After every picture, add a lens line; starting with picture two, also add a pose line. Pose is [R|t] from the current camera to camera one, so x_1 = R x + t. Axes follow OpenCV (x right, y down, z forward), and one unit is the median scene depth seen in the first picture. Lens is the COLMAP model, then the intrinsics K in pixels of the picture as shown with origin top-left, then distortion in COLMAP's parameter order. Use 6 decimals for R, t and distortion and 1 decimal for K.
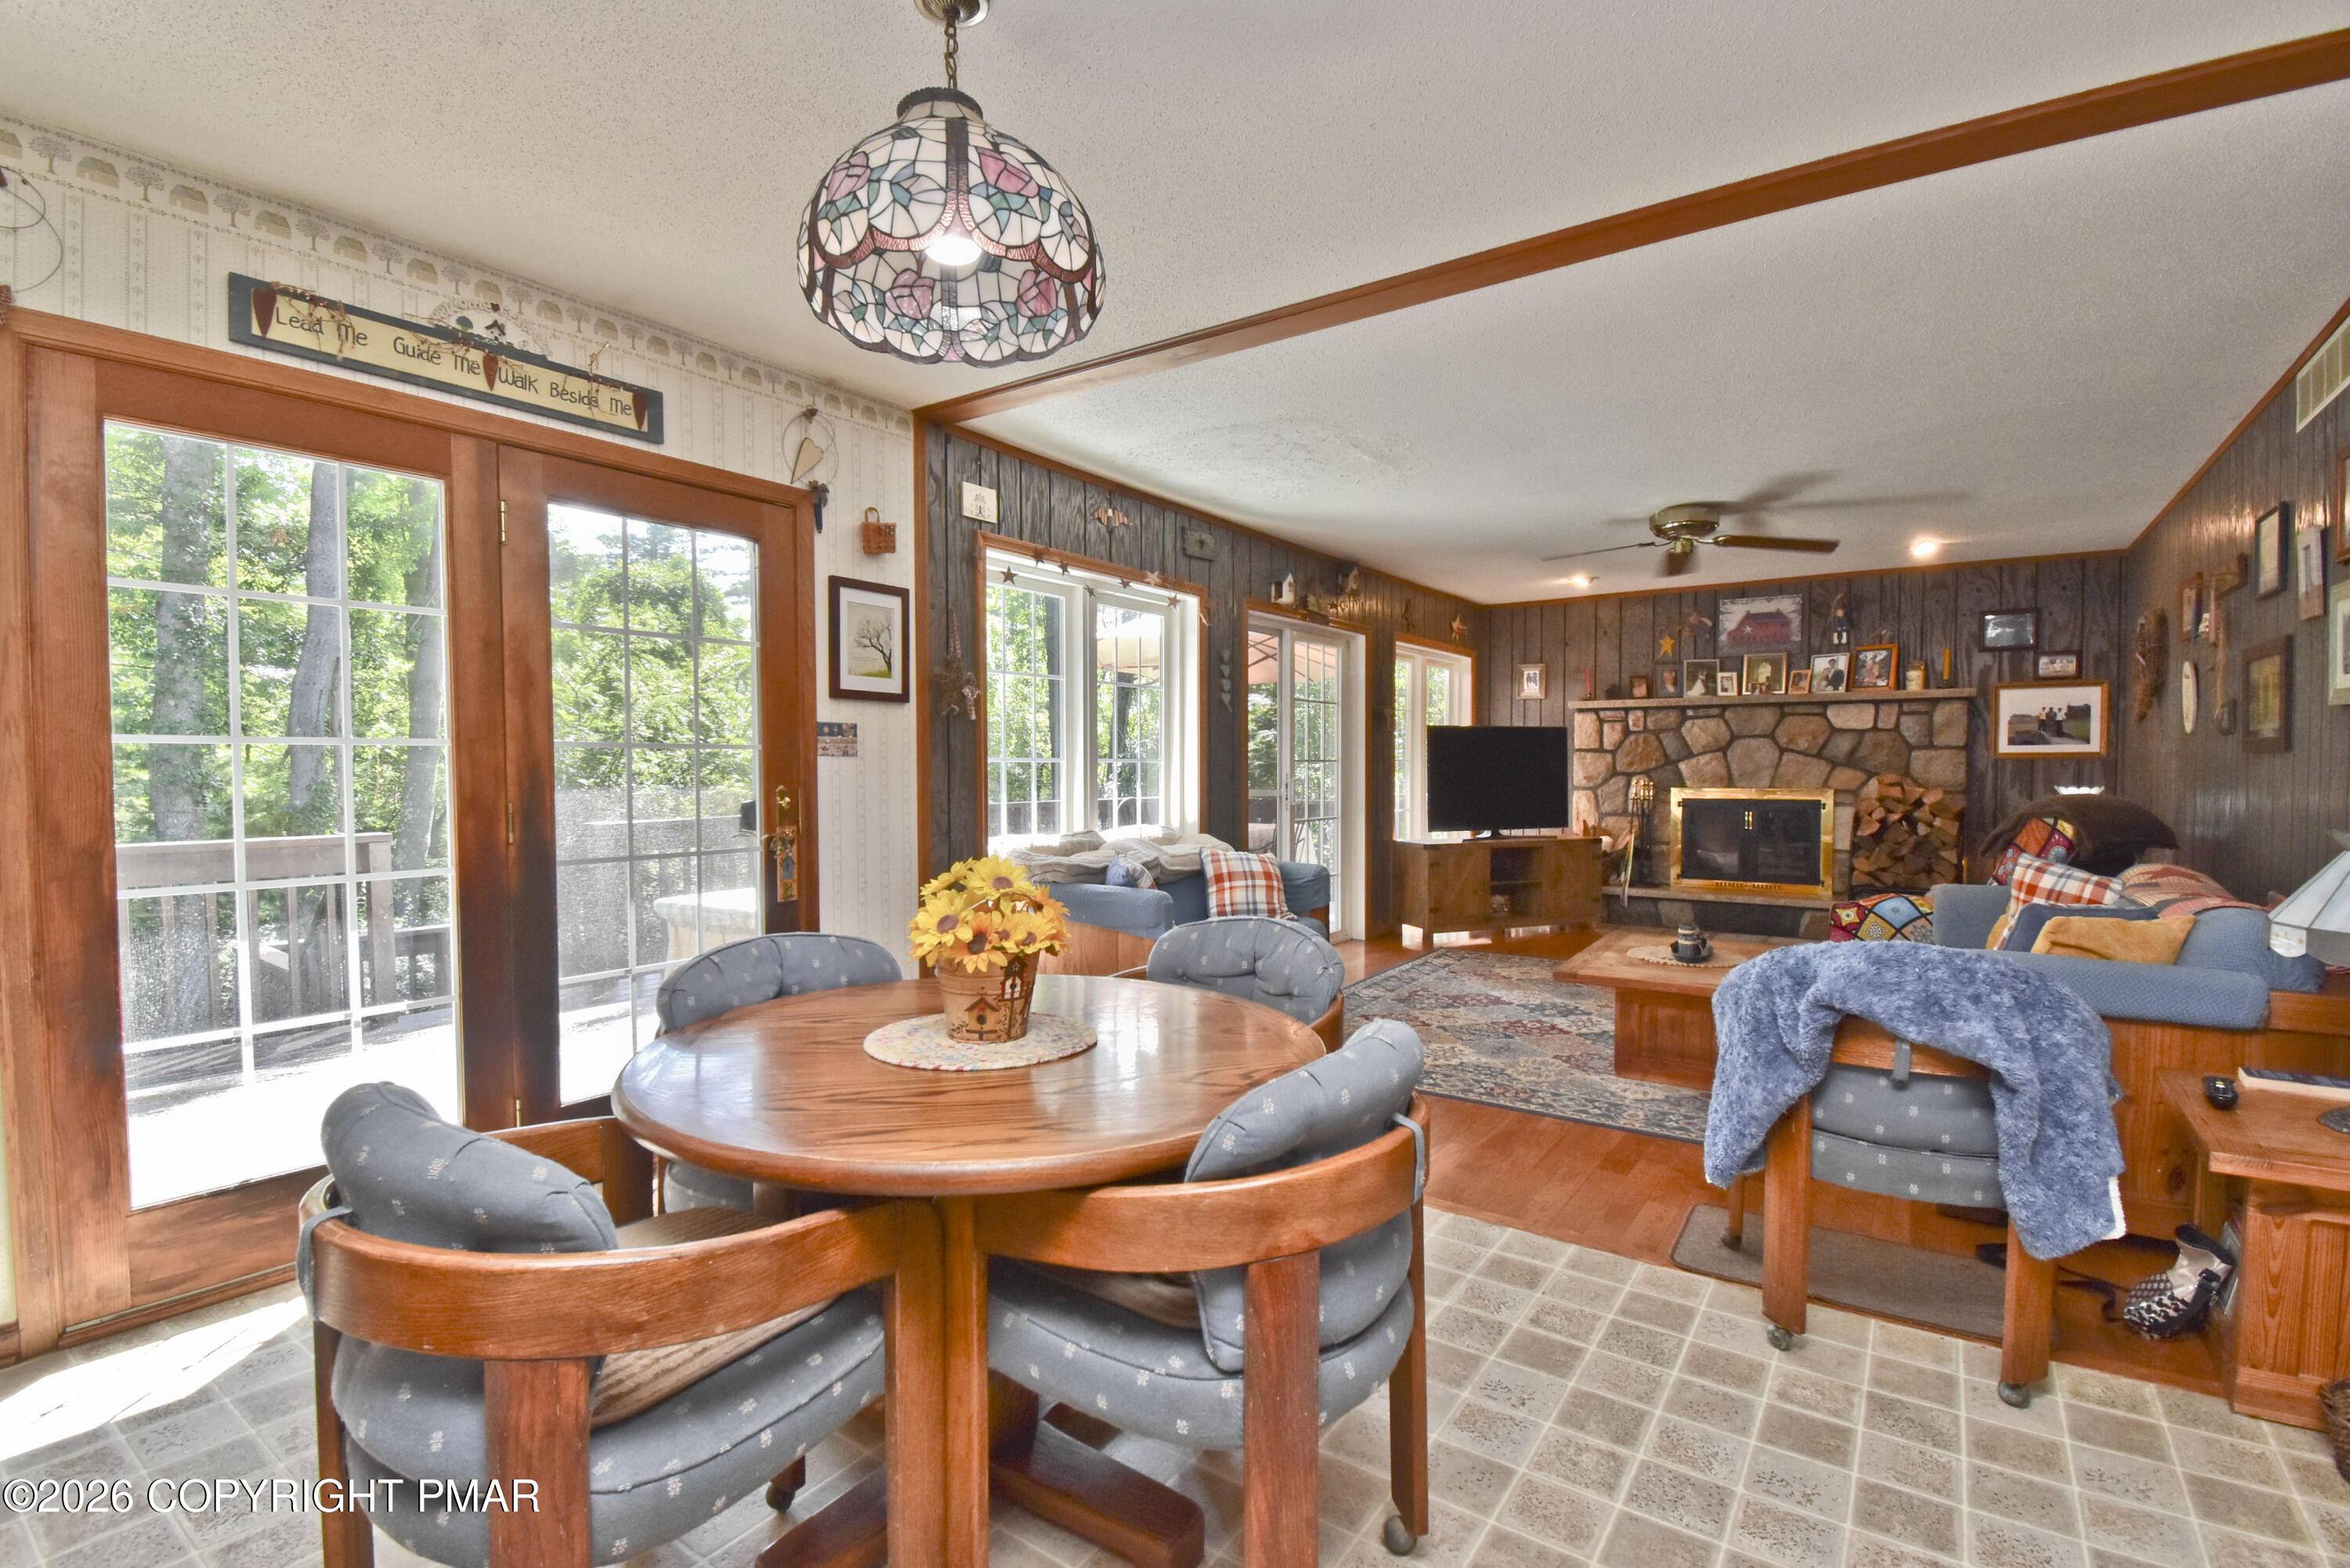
lens RADIAL K [[1075.9, 0, 1154.6], [0, 1075.9, 800.3], [0, 0, 1]] dist [0.022698, -0.025958]
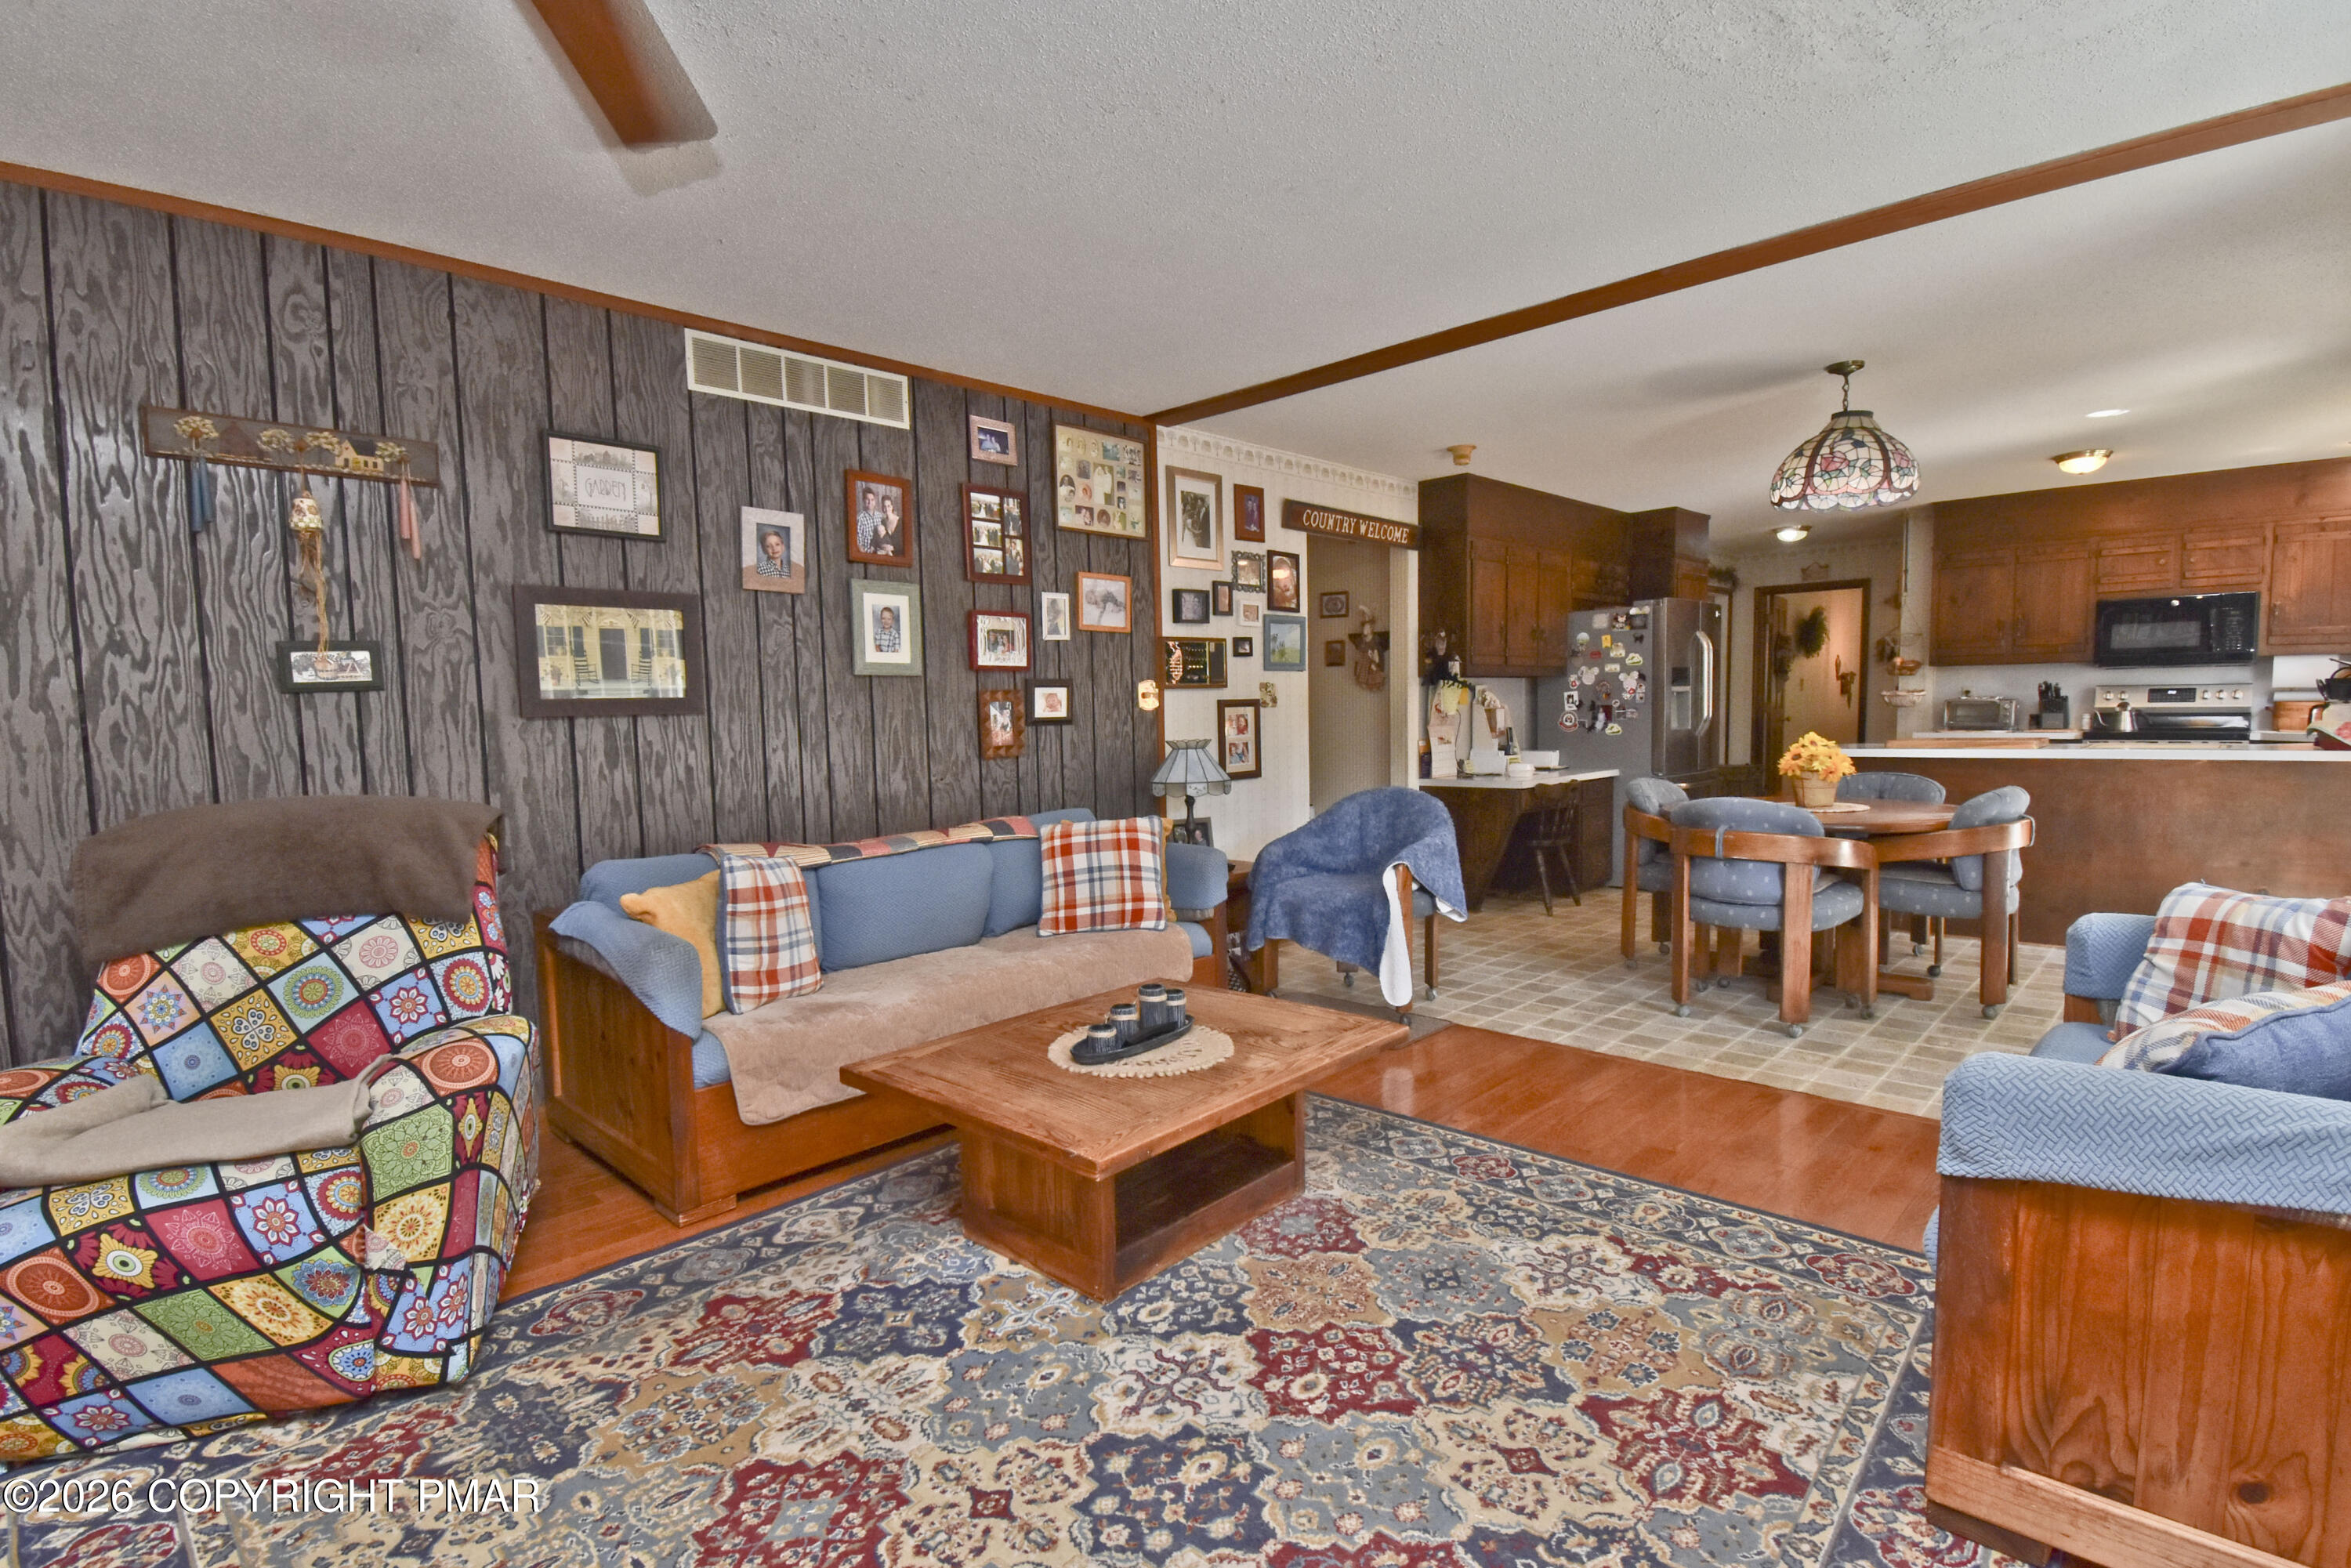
lens RADIAL K [[1117.3, 0, 1149.6], [0, 1117.3, 801.4], [0, 0, 1]] dist [0.021231, -0.028461]
pose [[-0.986663, 0.012177, 0.162319, 0.233734], [0.031616, 0.992543, 0.117720, -0.035863], [-0.159675, 0.121282, -0.979691, 0.951096]]
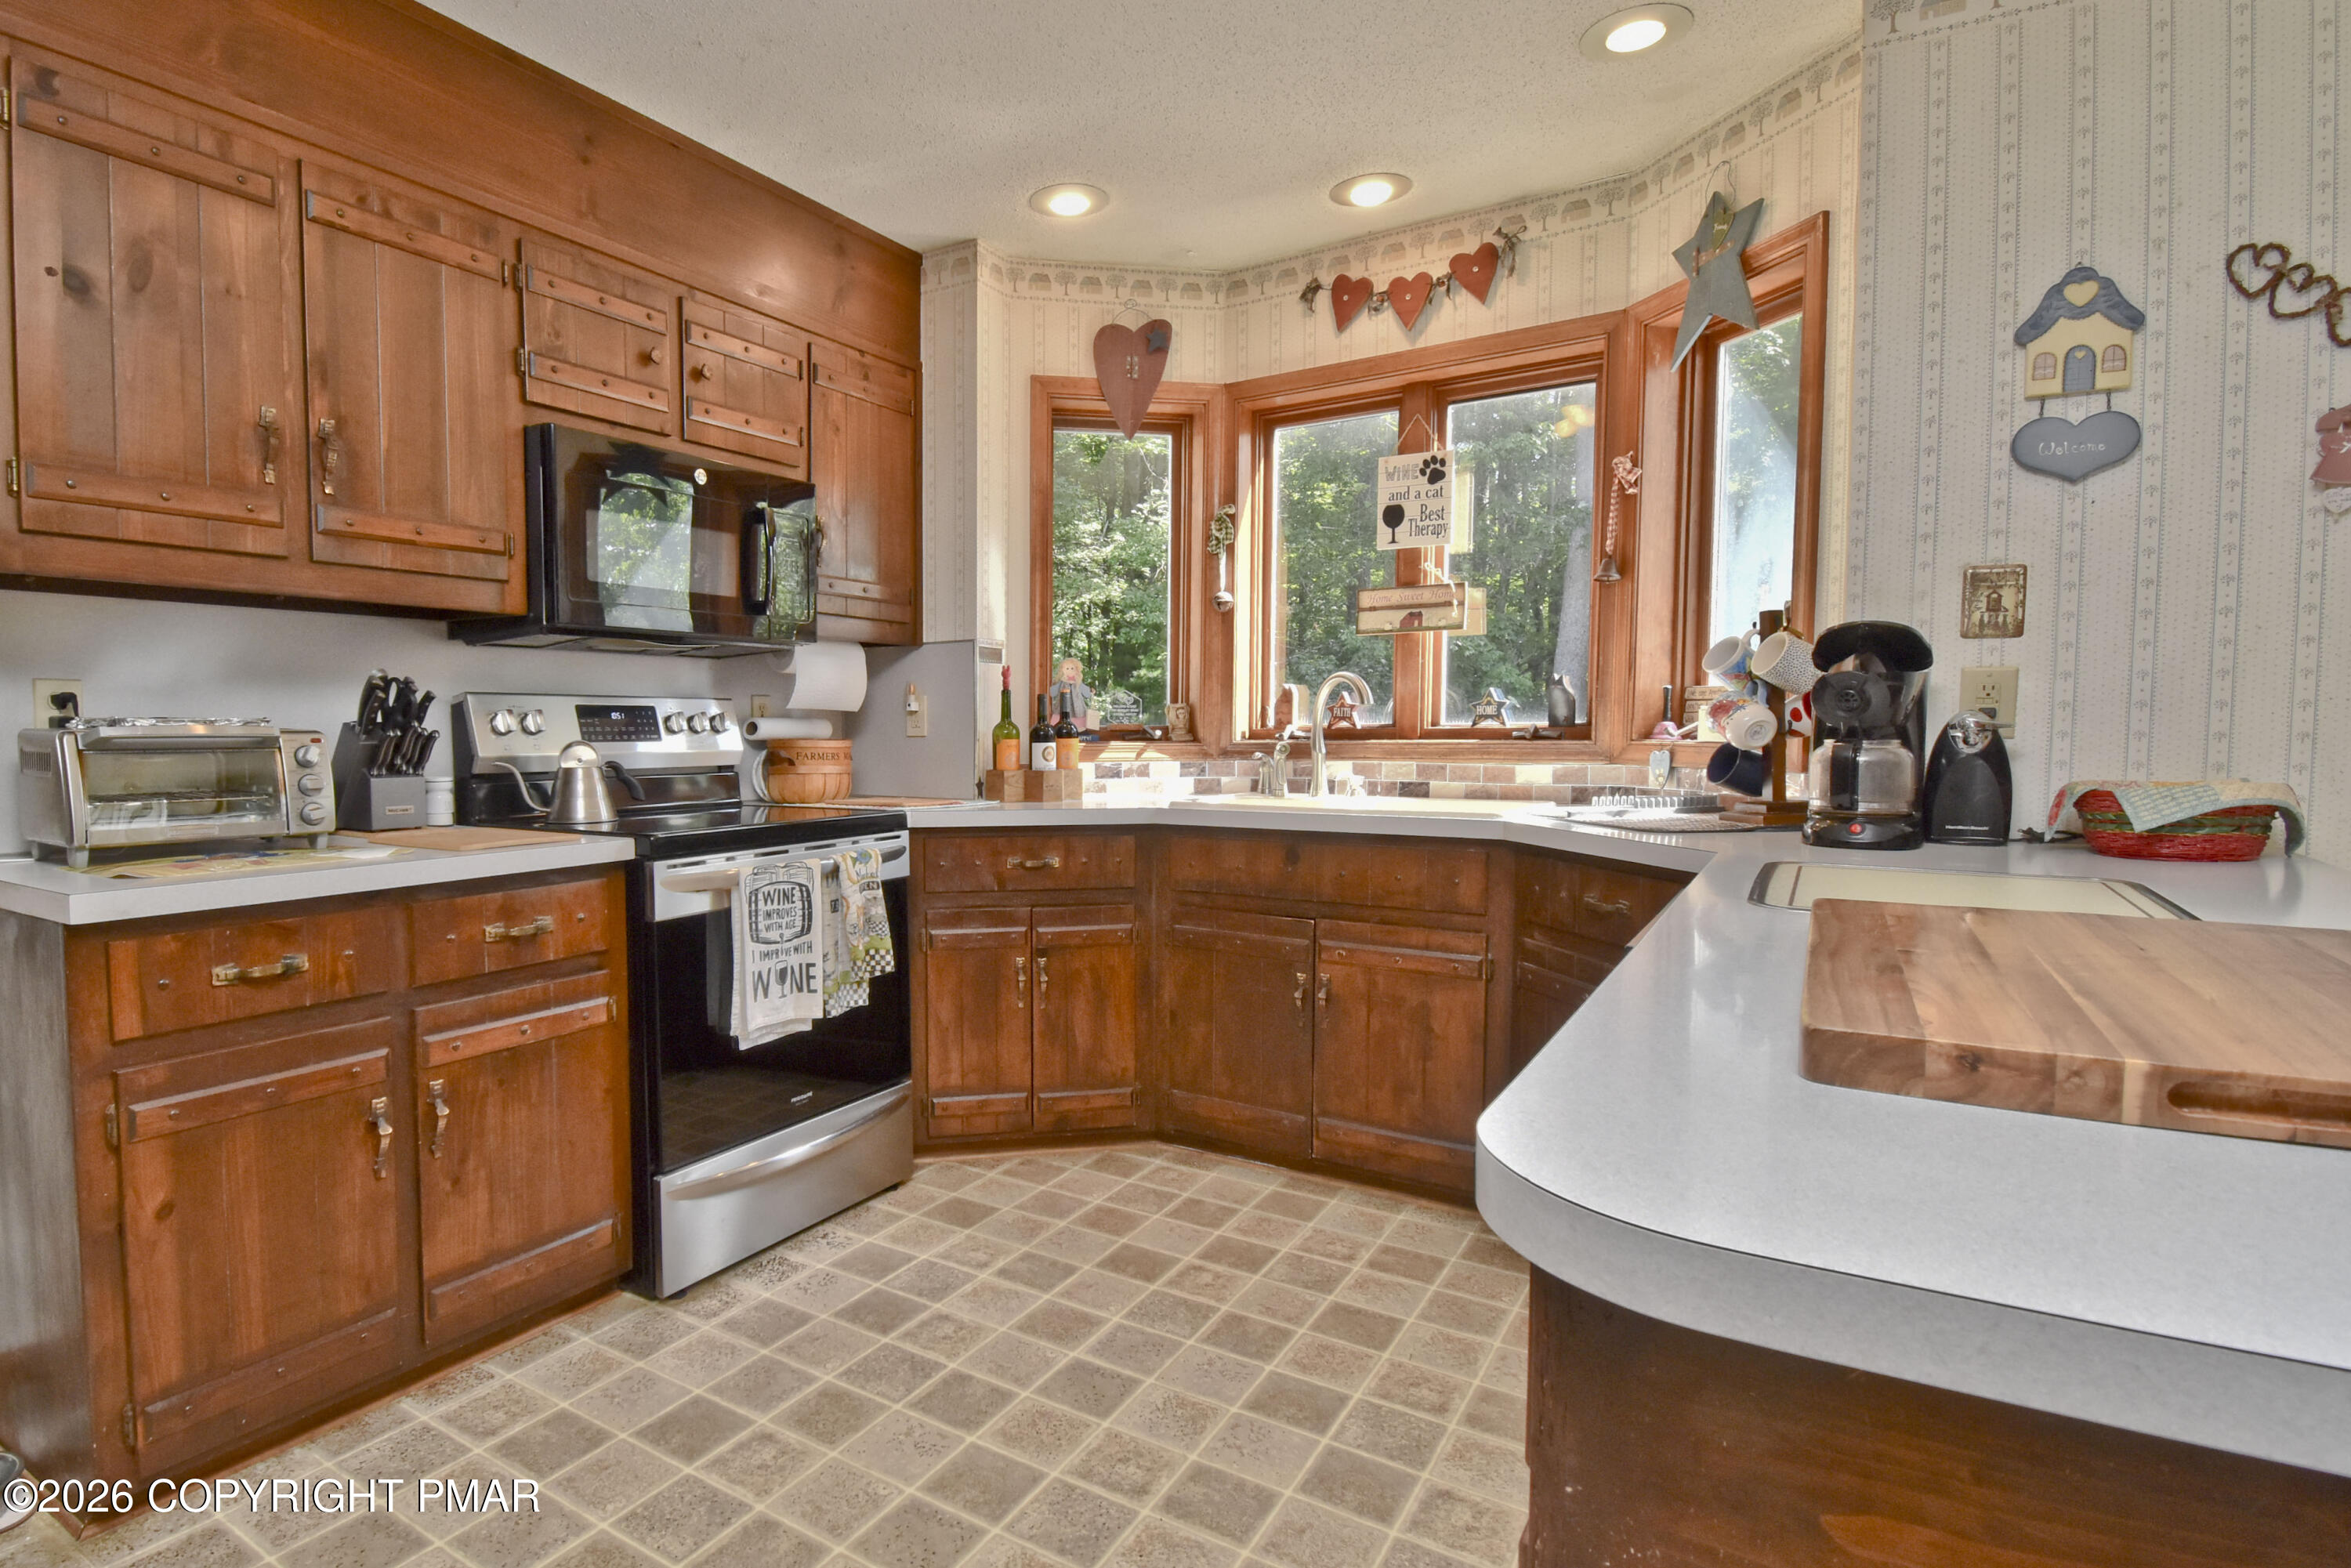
lens RADIAL K [[1207.1, 0, 1007.8], [0, 1207.1, 792.8], [0, 0, 1]] dist [0.022419, -0.026180]
pose [[0.016985, 0.062985, -0.997870, -0.084851], [-0.032289, 0.997528, 0.062414, 0.009190], [0.999334, 0.031160, 0.018977, -0.050593]]
